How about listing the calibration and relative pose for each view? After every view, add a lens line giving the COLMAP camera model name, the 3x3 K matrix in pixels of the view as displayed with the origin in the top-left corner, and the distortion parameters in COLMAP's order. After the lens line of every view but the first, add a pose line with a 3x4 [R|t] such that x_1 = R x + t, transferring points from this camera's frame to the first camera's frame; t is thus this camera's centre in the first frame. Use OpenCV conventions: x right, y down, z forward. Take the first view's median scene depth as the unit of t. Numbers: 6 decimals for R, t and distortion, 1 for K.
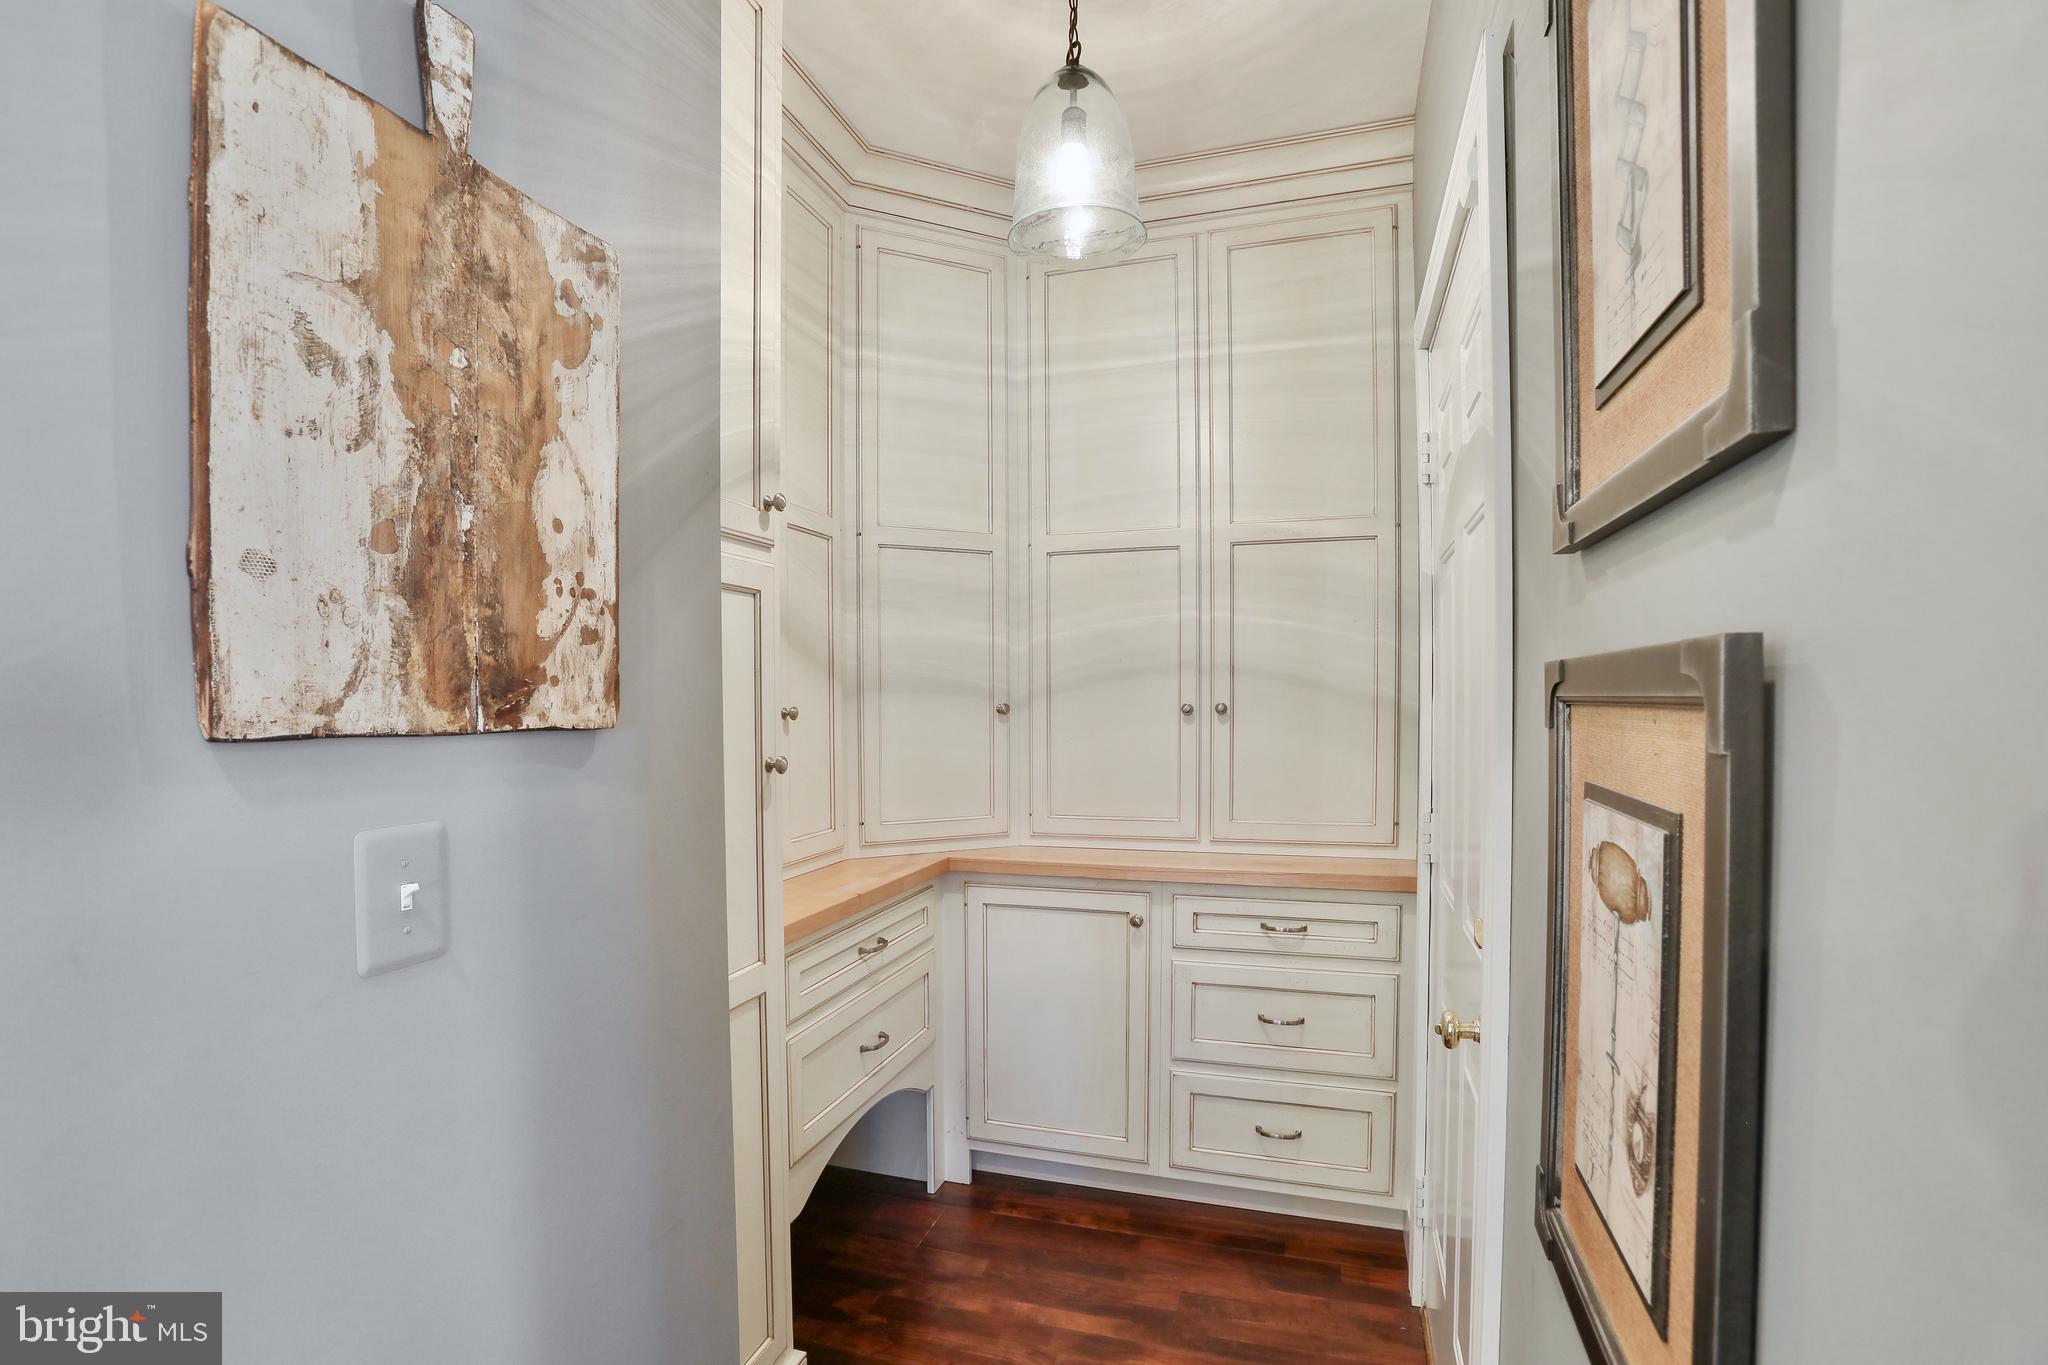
lens RADIAL K [[937.9, 0, 988.7], [0, 937.9, 728.8], [0, 0, 1]] dist [-0.065009, 0.022289]
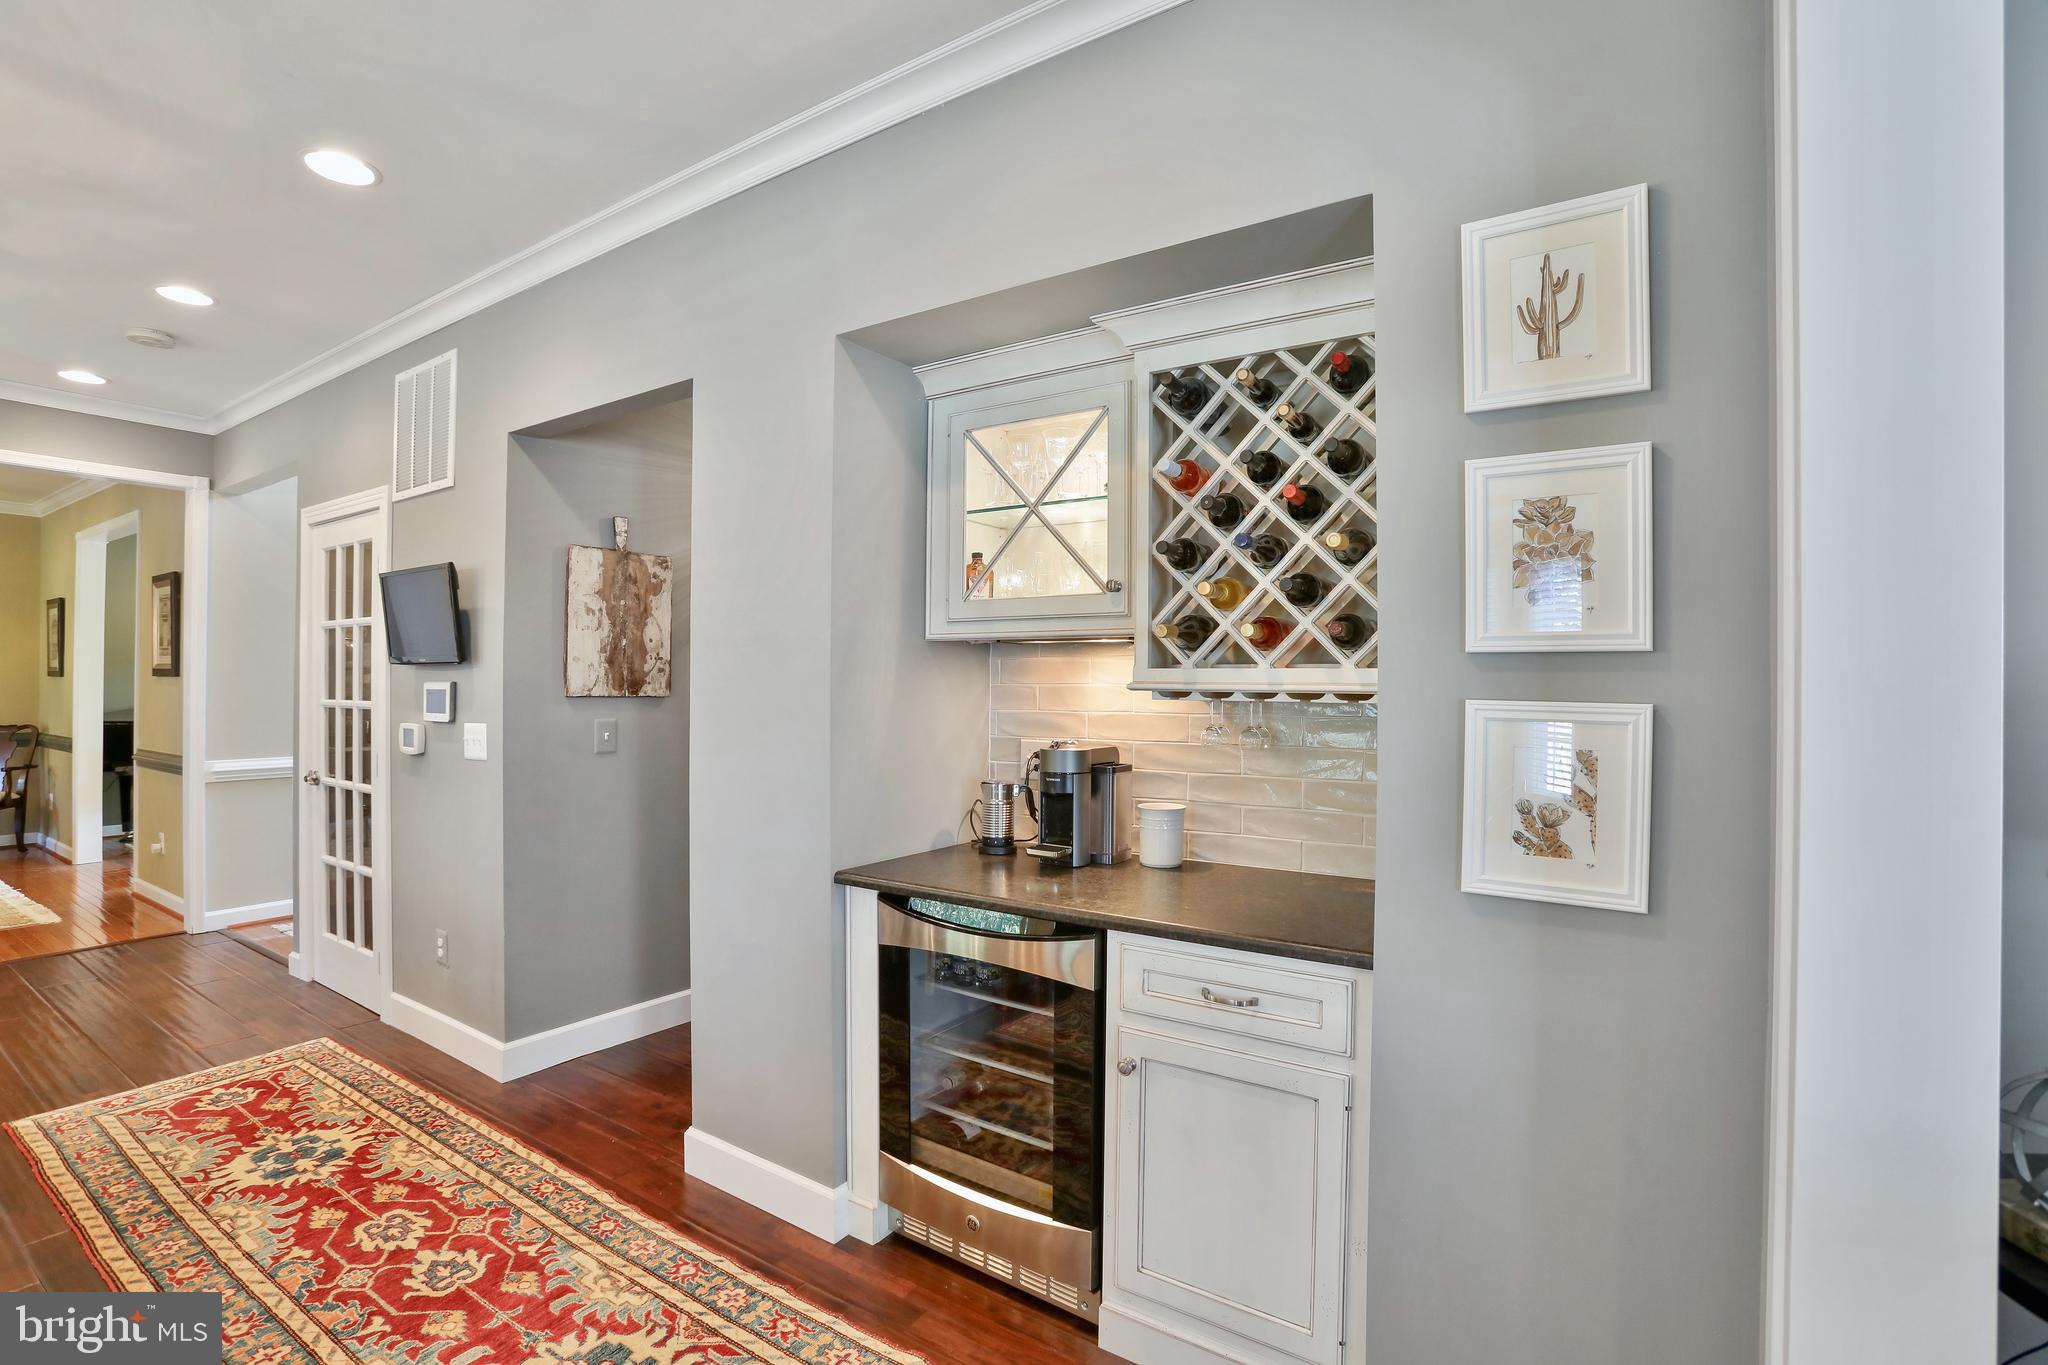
lens RADIAL K [[937.9, 0, 1015.3], [0, 937.9, 680.4], [0, 0, 1]] dist [-0.065009, 0.022289]
pose [[0.968046, 0.007295, -0.250668, 0.813487], [-0.016681, 0.999236, -0.035343, 0.018652], [0.250219, 0.038395, 0.967428, -0.960000]]
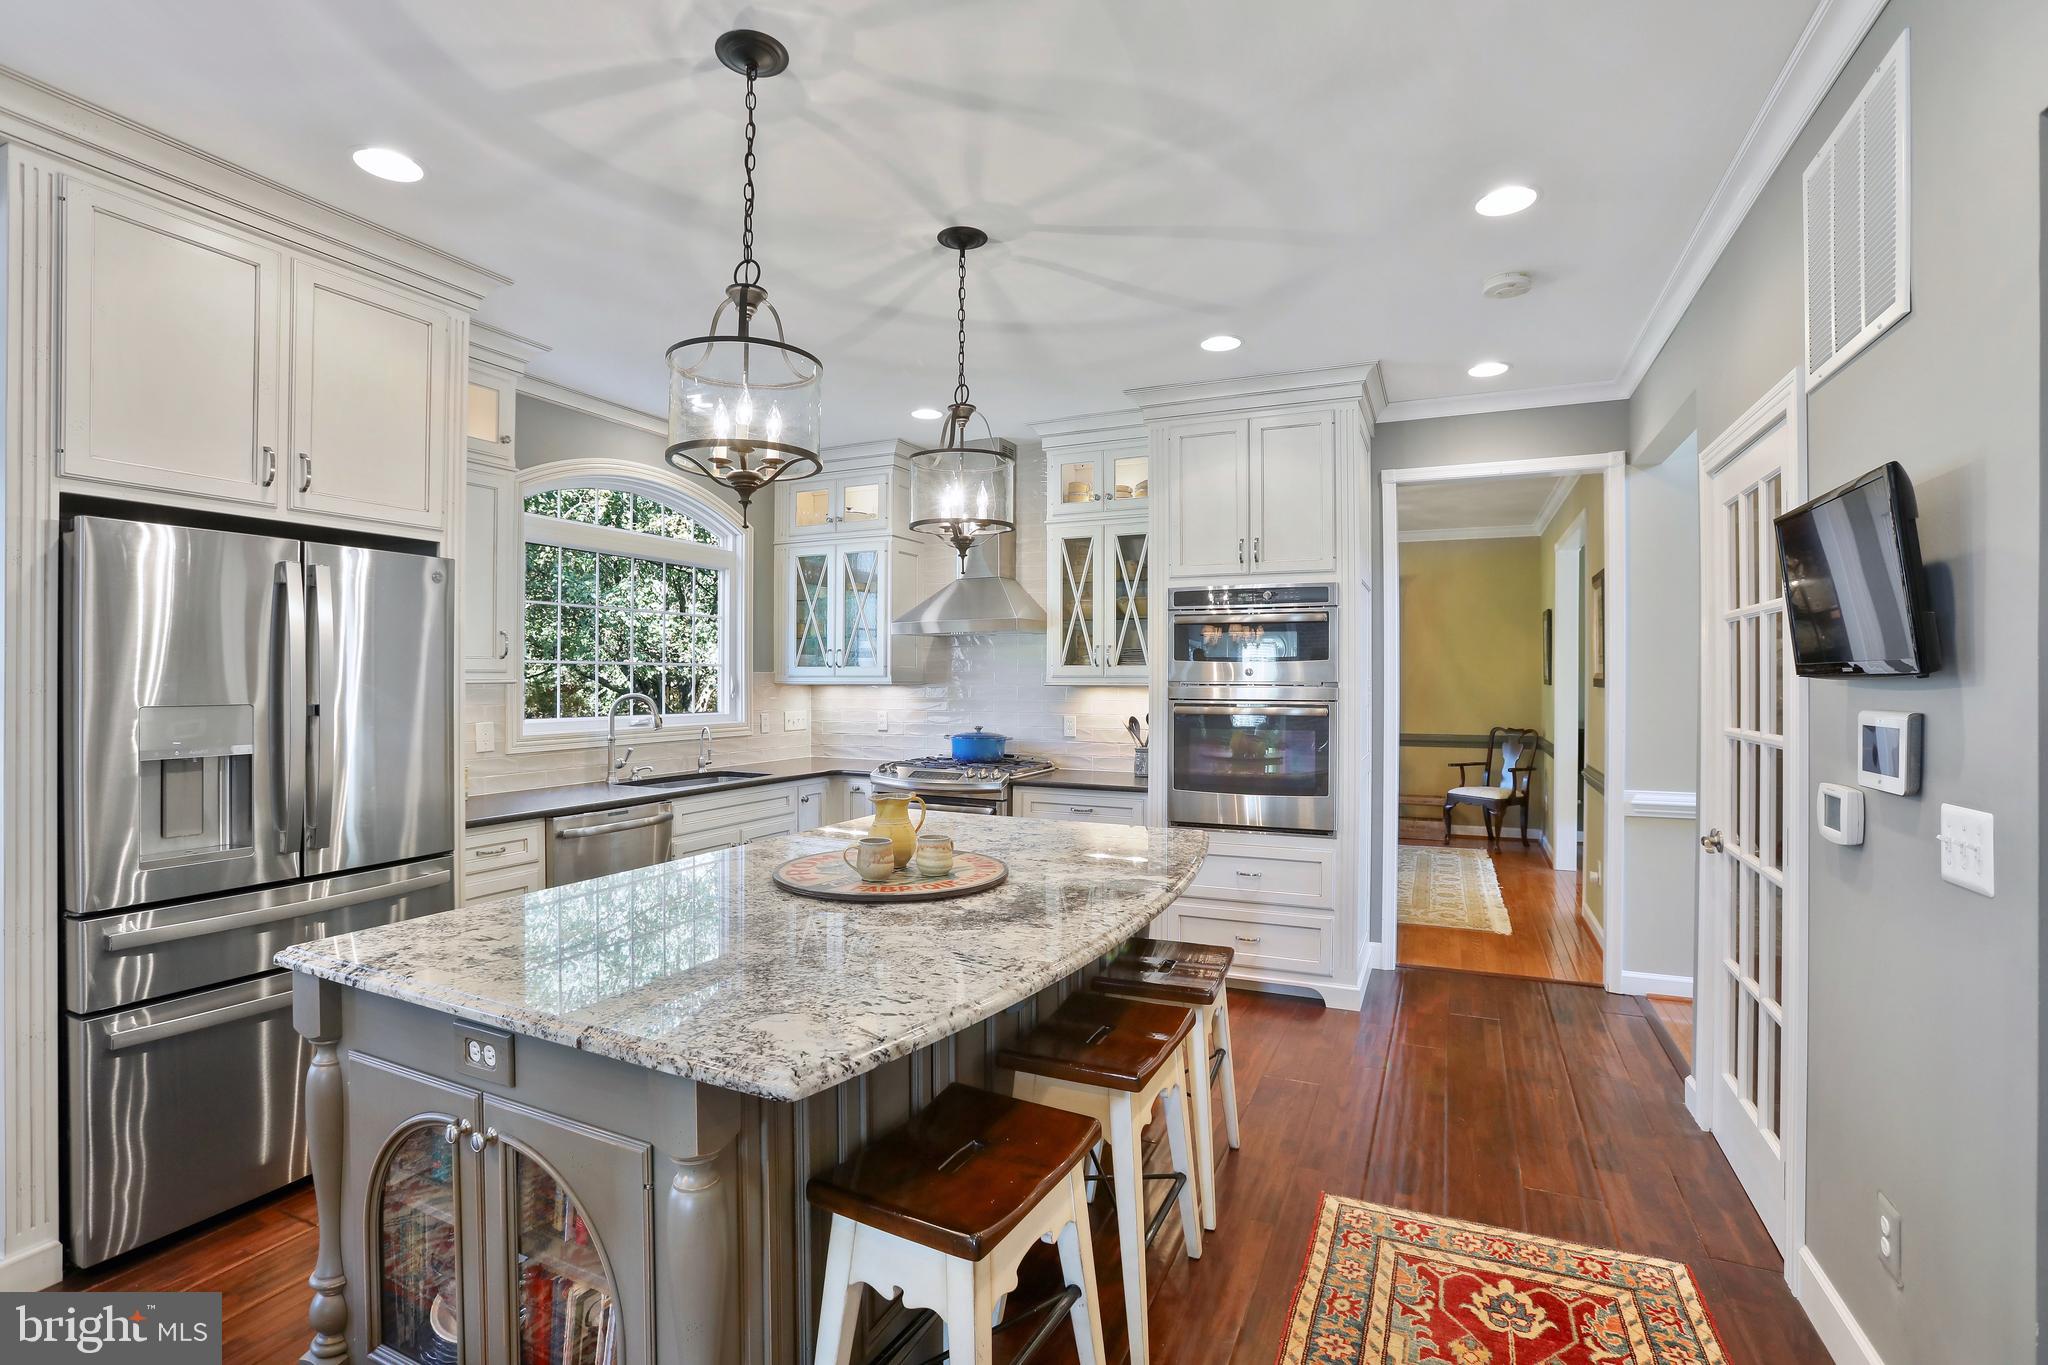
lens RADIAL K [[937.9, 0, 1018.8], [0, 937.9, 676.3], [0, 0, 1]] dist [-0.065009, 0.022289]
pose [[-0.094792, 0.000343, -0.995497, 0.326614], [-0.036432, 0.999329, 0.003813, -0.022782], [0.994830, 0.036629, -0.094716, -0.383038]]
